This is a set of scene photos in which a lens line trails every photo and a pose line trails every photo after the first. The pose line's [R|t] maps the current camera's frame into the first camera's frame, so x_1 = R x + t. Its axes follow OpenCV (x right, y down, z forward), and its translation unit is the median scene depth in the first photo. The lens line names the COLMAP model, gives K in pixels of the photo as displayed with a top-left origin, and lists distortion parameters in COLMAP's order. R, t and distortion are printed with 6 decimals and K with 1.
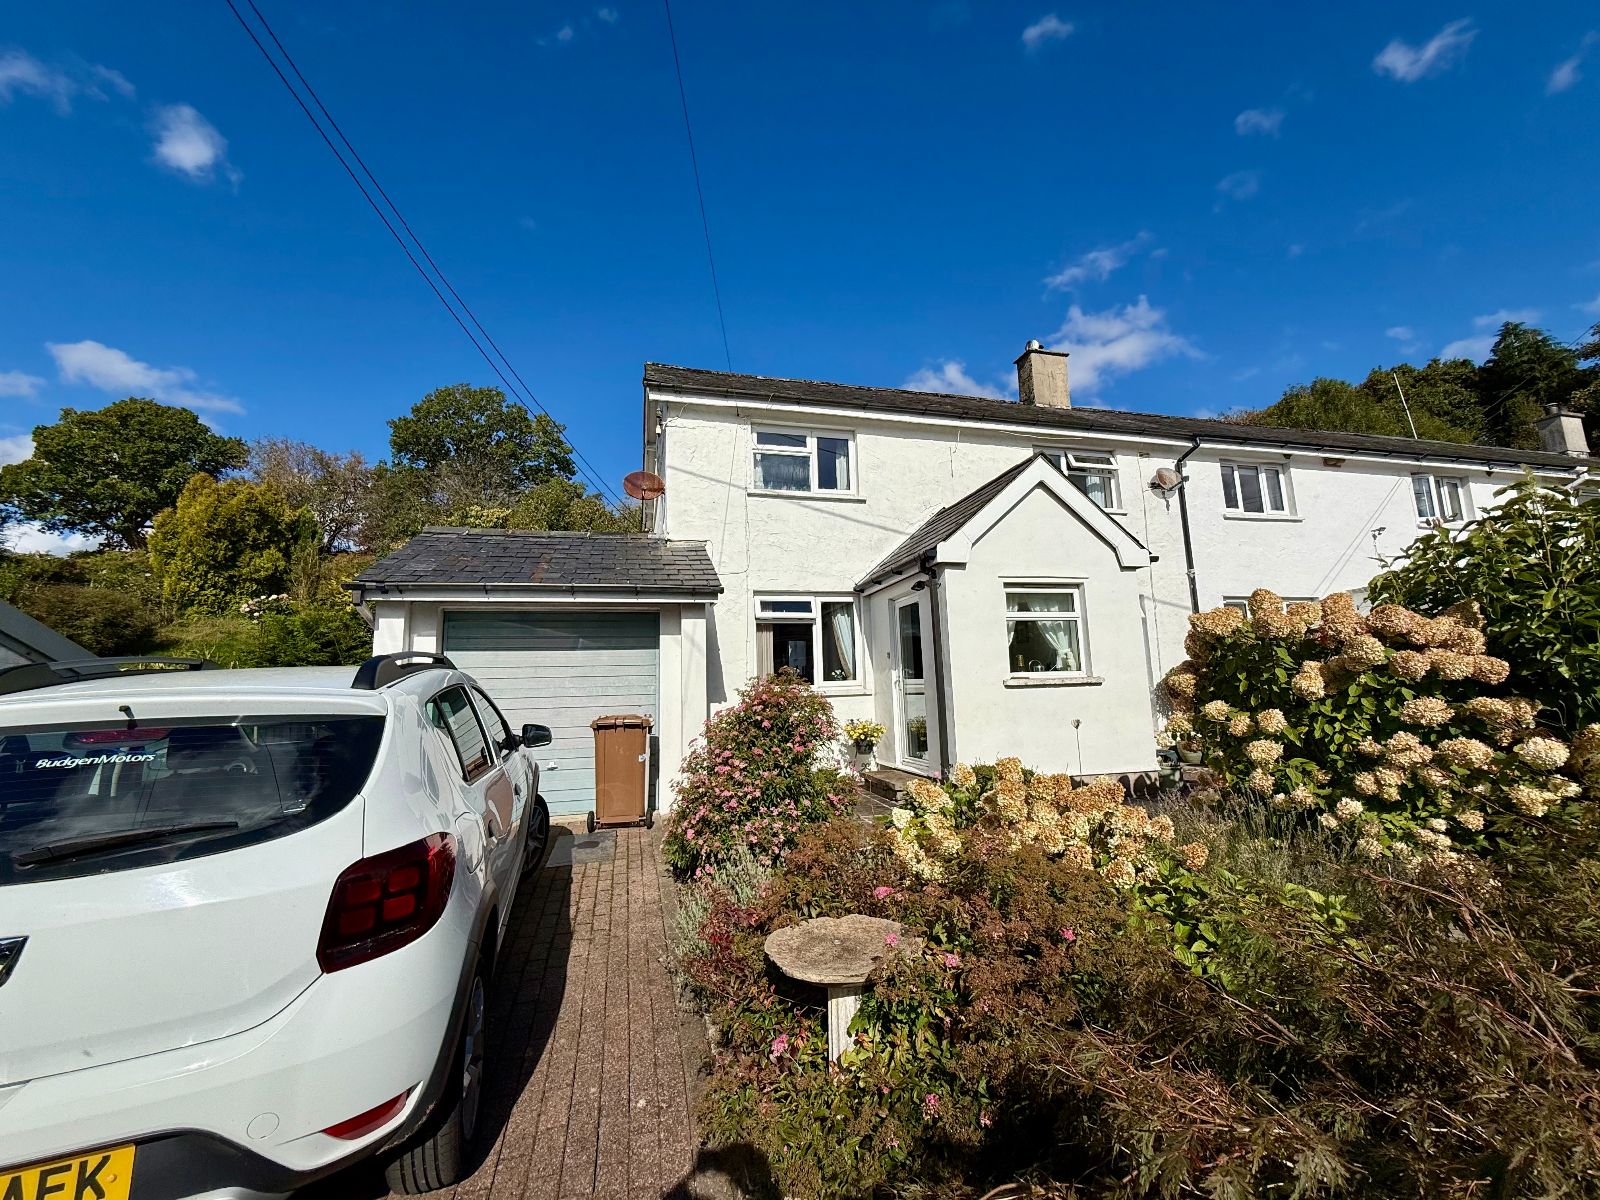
lens RADIAL K [[633.2, 0, 810.1], [0, 633.2, 604.5], [0, 0, 1]] dist [-0.000129, -0.000055]
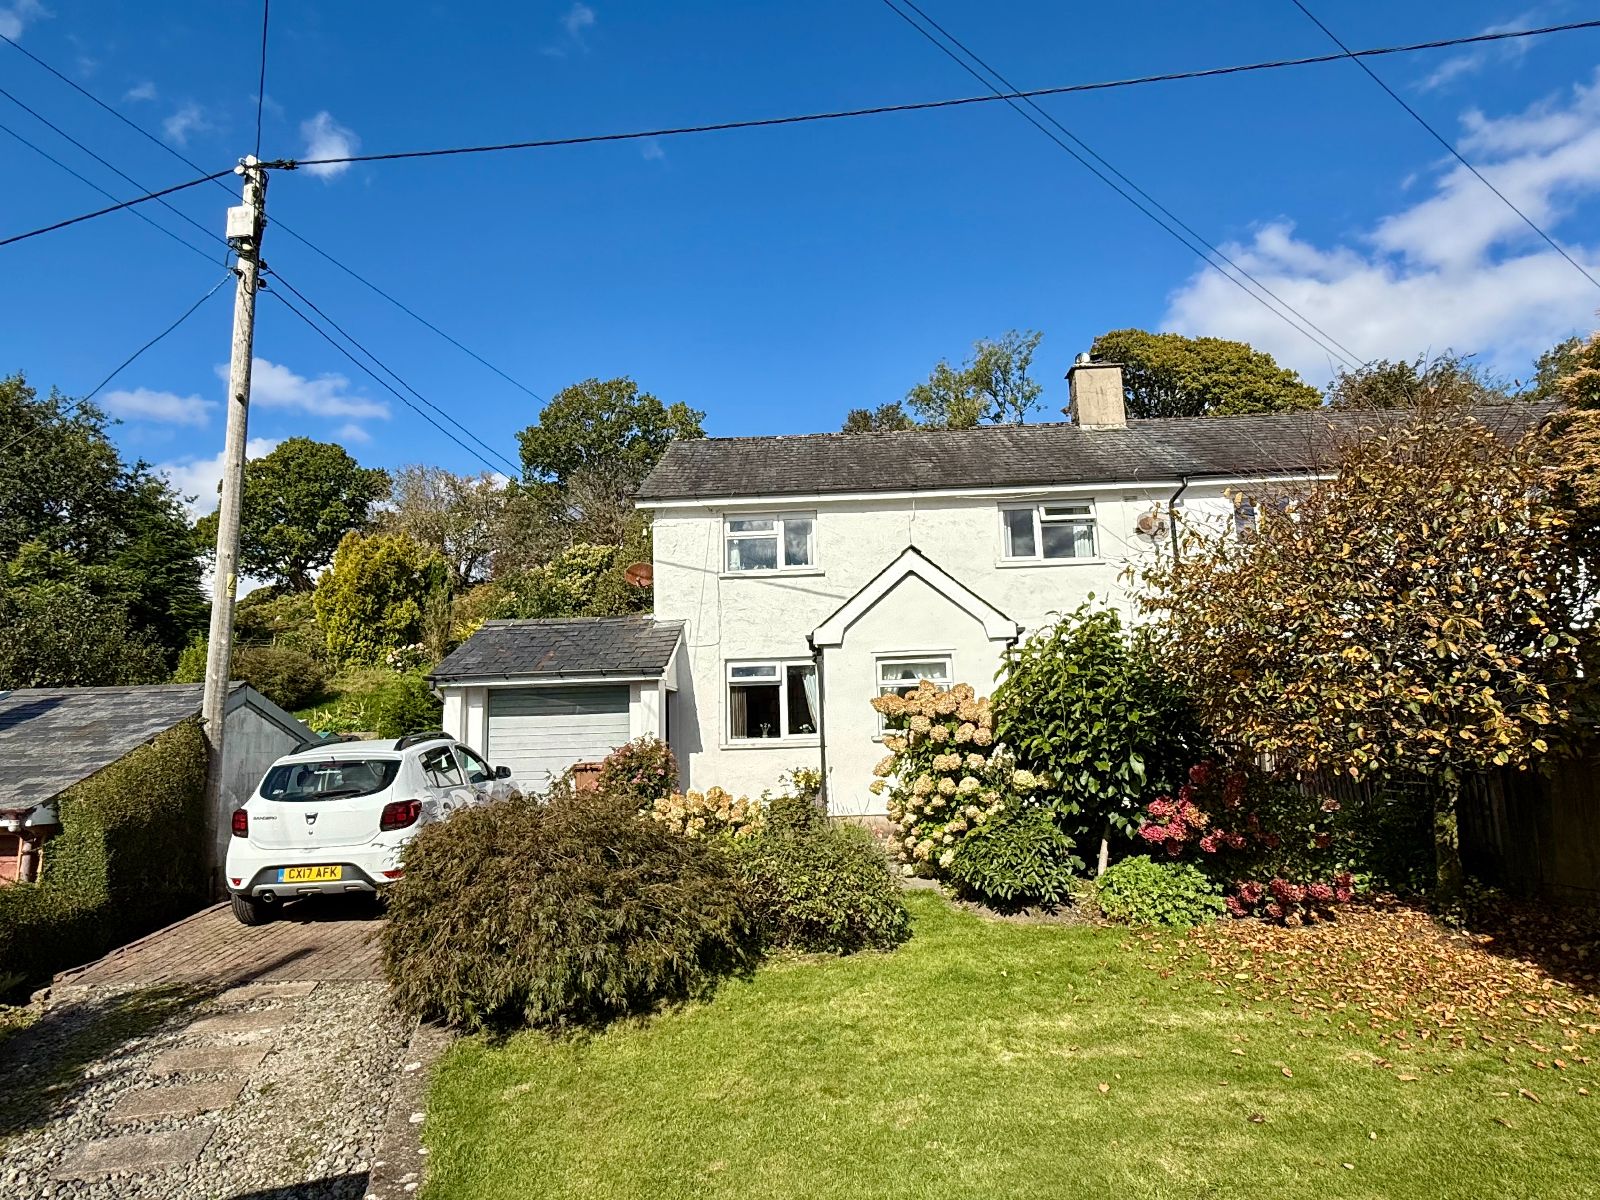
lens RADIAL K [[901.5, 0, 798.7], [0, 901.5, 611.9], [0, 0, 1]] dist [0.015236, 0.000251]
pose [[0.950791, -0.041676, -0.307017, 0.211654], [0.042704, 0.999082, -0.003373, -0.037004], [0.306876, -0.009904, 0.951698, -0.214178]]
